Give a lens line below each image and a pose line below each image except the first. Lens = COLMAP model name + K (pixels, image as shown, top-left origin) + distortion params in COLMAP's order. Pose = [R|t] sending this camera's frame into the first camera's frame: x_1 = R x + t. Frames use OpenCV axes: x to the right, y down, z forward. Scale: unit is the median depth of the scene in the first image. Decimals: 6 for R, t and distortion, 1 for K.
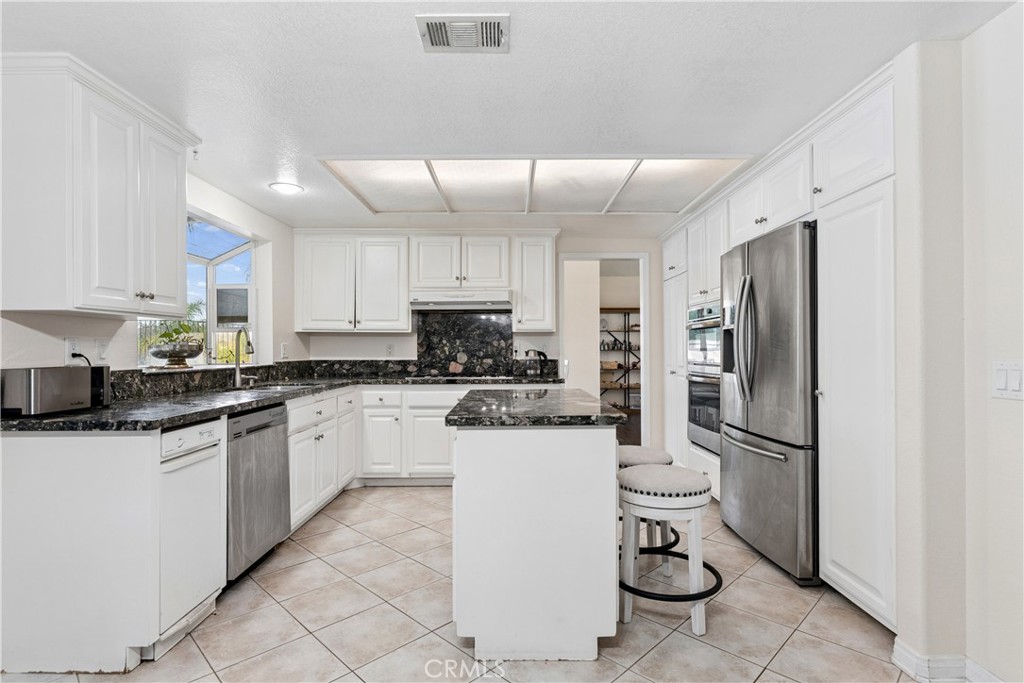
lens RADIAL K [[496.3, 0, 508.8], [0, 496.3, 350.0], [0, 0, 1]] dist [-0.002923, 0.001530]
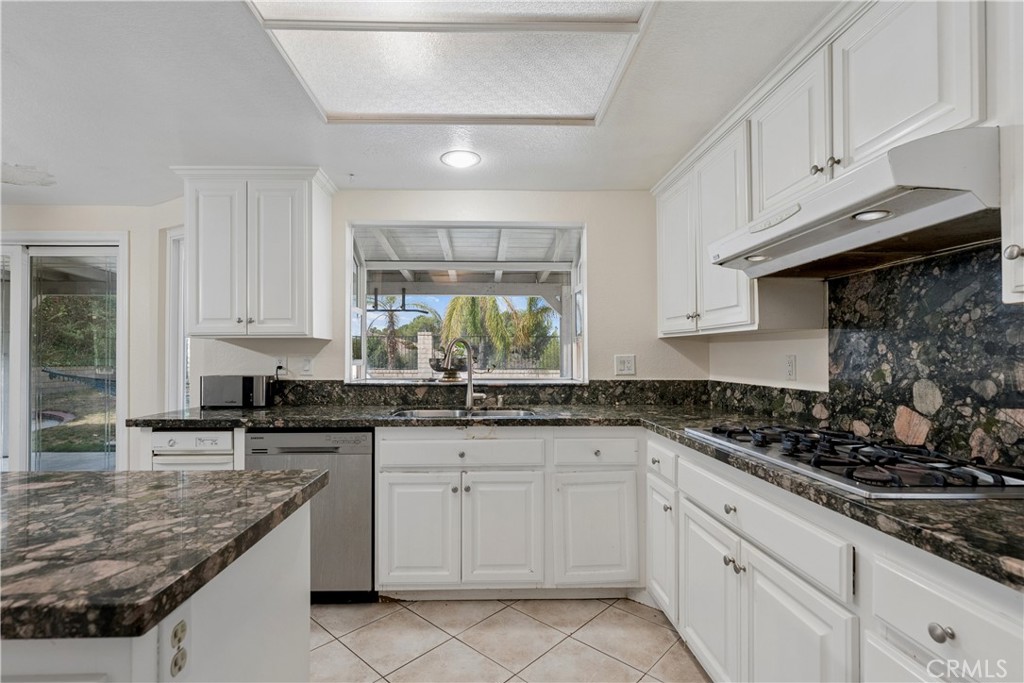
lens RADIAL K [[471.9, 0, 503.3], [0, 471.9, 350.8], [0, 0, 1]] dist [-0.007412, 0.003694]
pose [[0.037130, -0.010425, -0.999256, 0.213348], [-0.002309, 0.999942, -0.010518, -0.011139], [0.999308, 0.002697, 0.037103, 0.734295]]
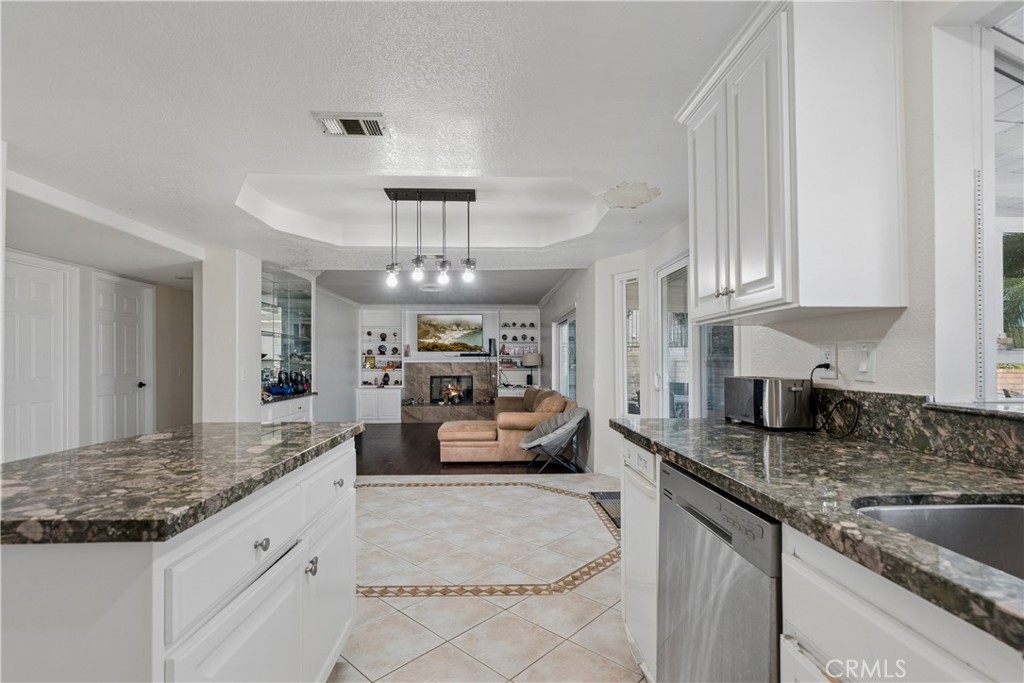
lens RADIAL K [[471.9, 0, 497.8], [0, 471.9, 359.8], [0, 0, 1]] dist [-0.007412, 0.003694]
pose [[-0.999722, 0.006184, -0.022774, -0.158437], [0.006229, 0.999979, -0.001889, -0.000614], [0.022762, -0.002030, -0.999739, 0.810137]]
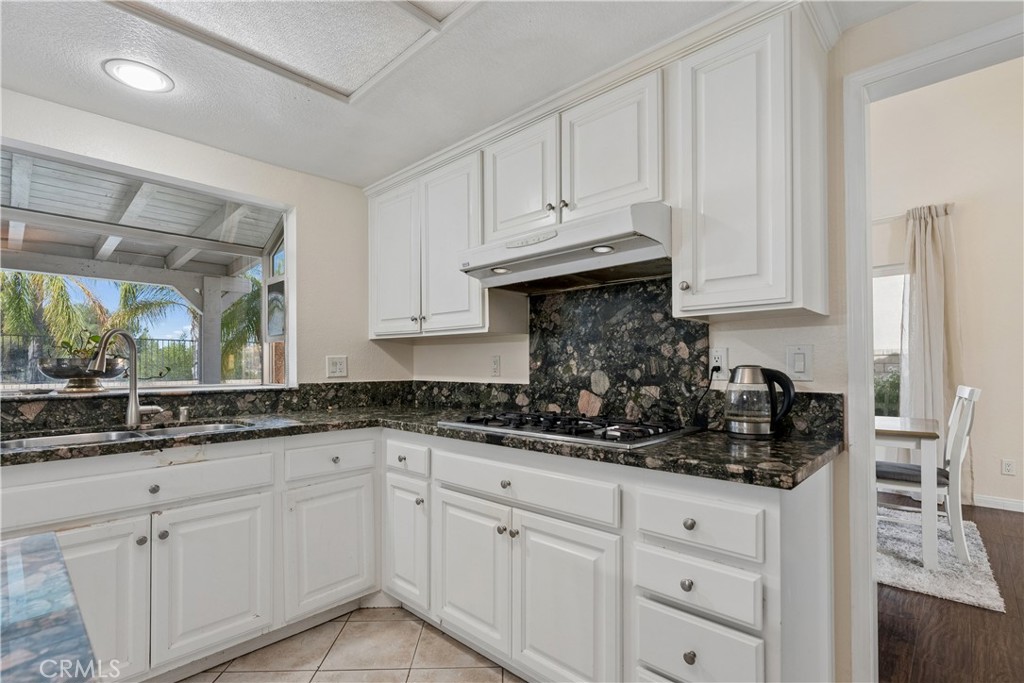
lens RADIAL K [[471.9, 0, 513.7], [0, 471.9, 359.1], [0, 0, 1]] dist [-0.007412, 0.003694]
pose [[0.728551, -0.009728, -0.684923, 0.159024], [0.001541, 0.999920, -0.012563, -0.000794], [0.684990, 0.008097, 0.728507, 0.638753]]
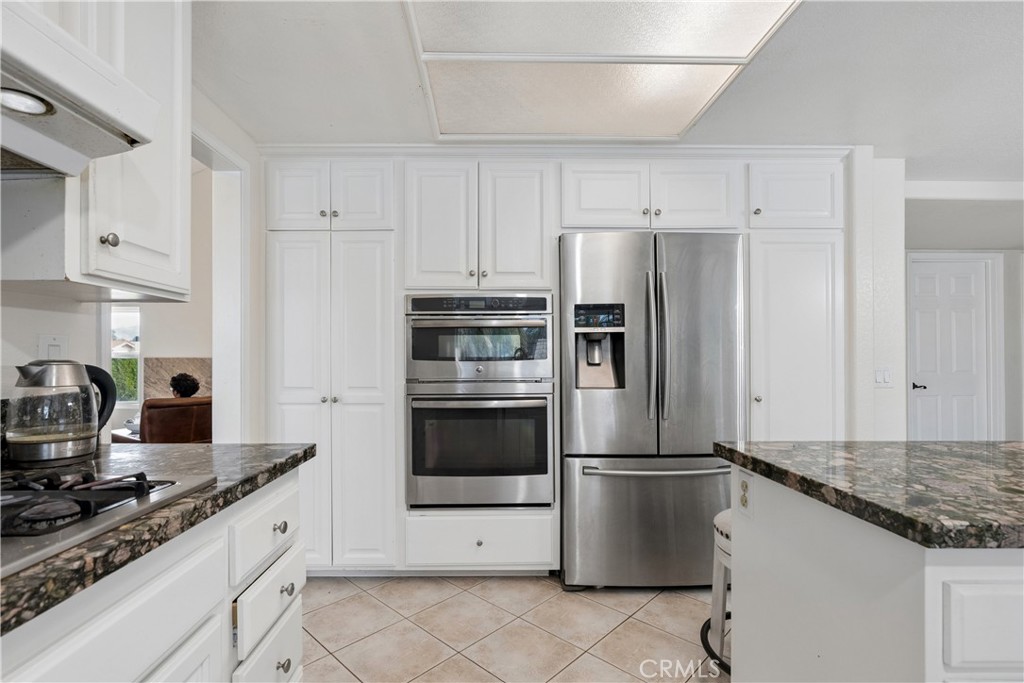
lens RADIAL K [[471.9, 0, 499.5], [0, 471.9, 358.4], [0, 0, 1]] dist [-0.007412, 0.003694]
pose [[-0.013591, -0.000167, 0.999908, -0.197439], [0.002272, 0.999997, 0.000197, -0.000778], [-0.999905, 0.002275, -0.013590, 0.785841]]
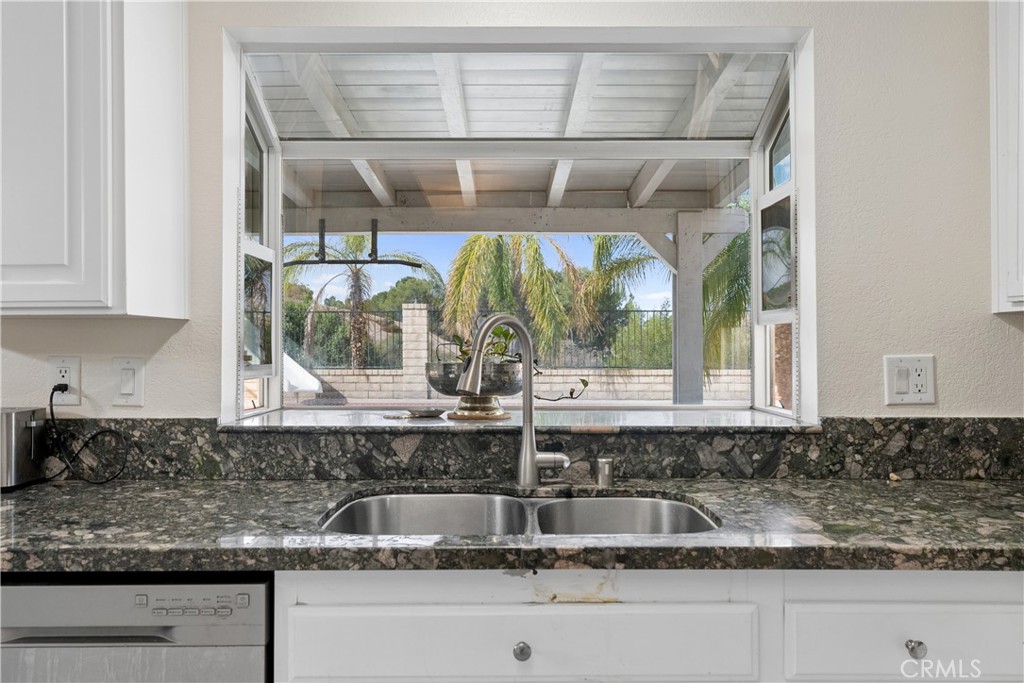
lens RADIAL K [[776.2, 0, 517.4], [0, 776.2, 335.5], [0, 0, 1]] dist [0.004523, 0.008670]
pose [[0.004370, -0.009011, -0.999950, 0.005343], [-0.000873, 0.999959, -0.009014, -0.019290], [0.999990, 0.000913, 0.004362, 0.707015]]
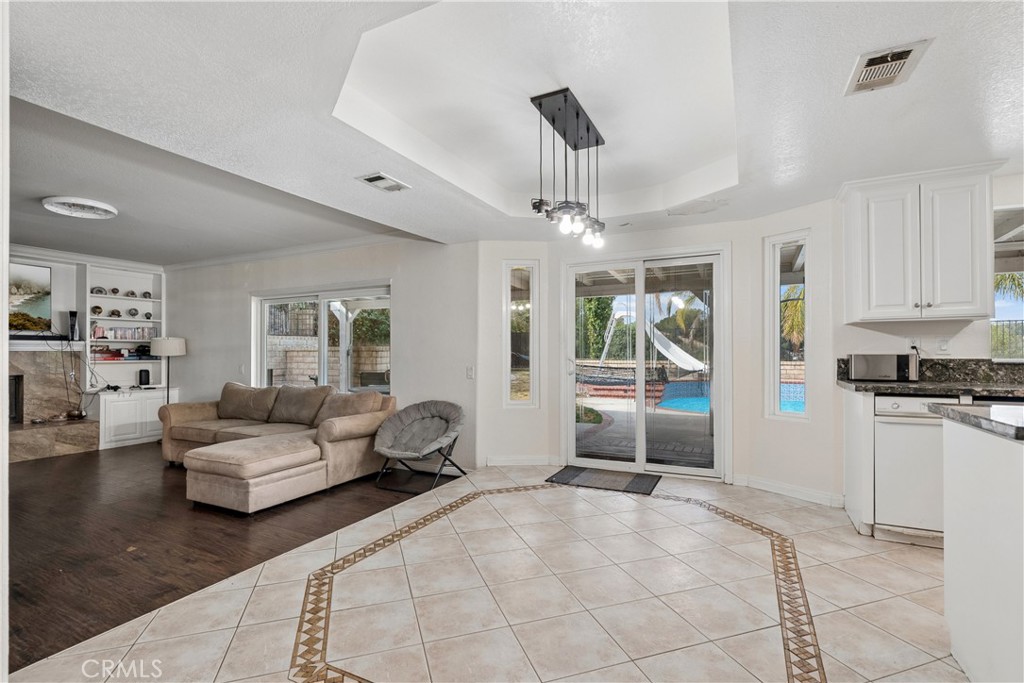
lens RADIAL K [[471.9, 0, 517.3], [0, 471.9, 349.9], [0, 0, 1]] dist [-0.007412, 0.003694]
pose [[-0.451250, 0.001622, -0.892396, 0.460032], [0.002296, 0.999997, 0.000657, 0.006734], [0.892395, -0.001753, -0.451252, 0.260944]]
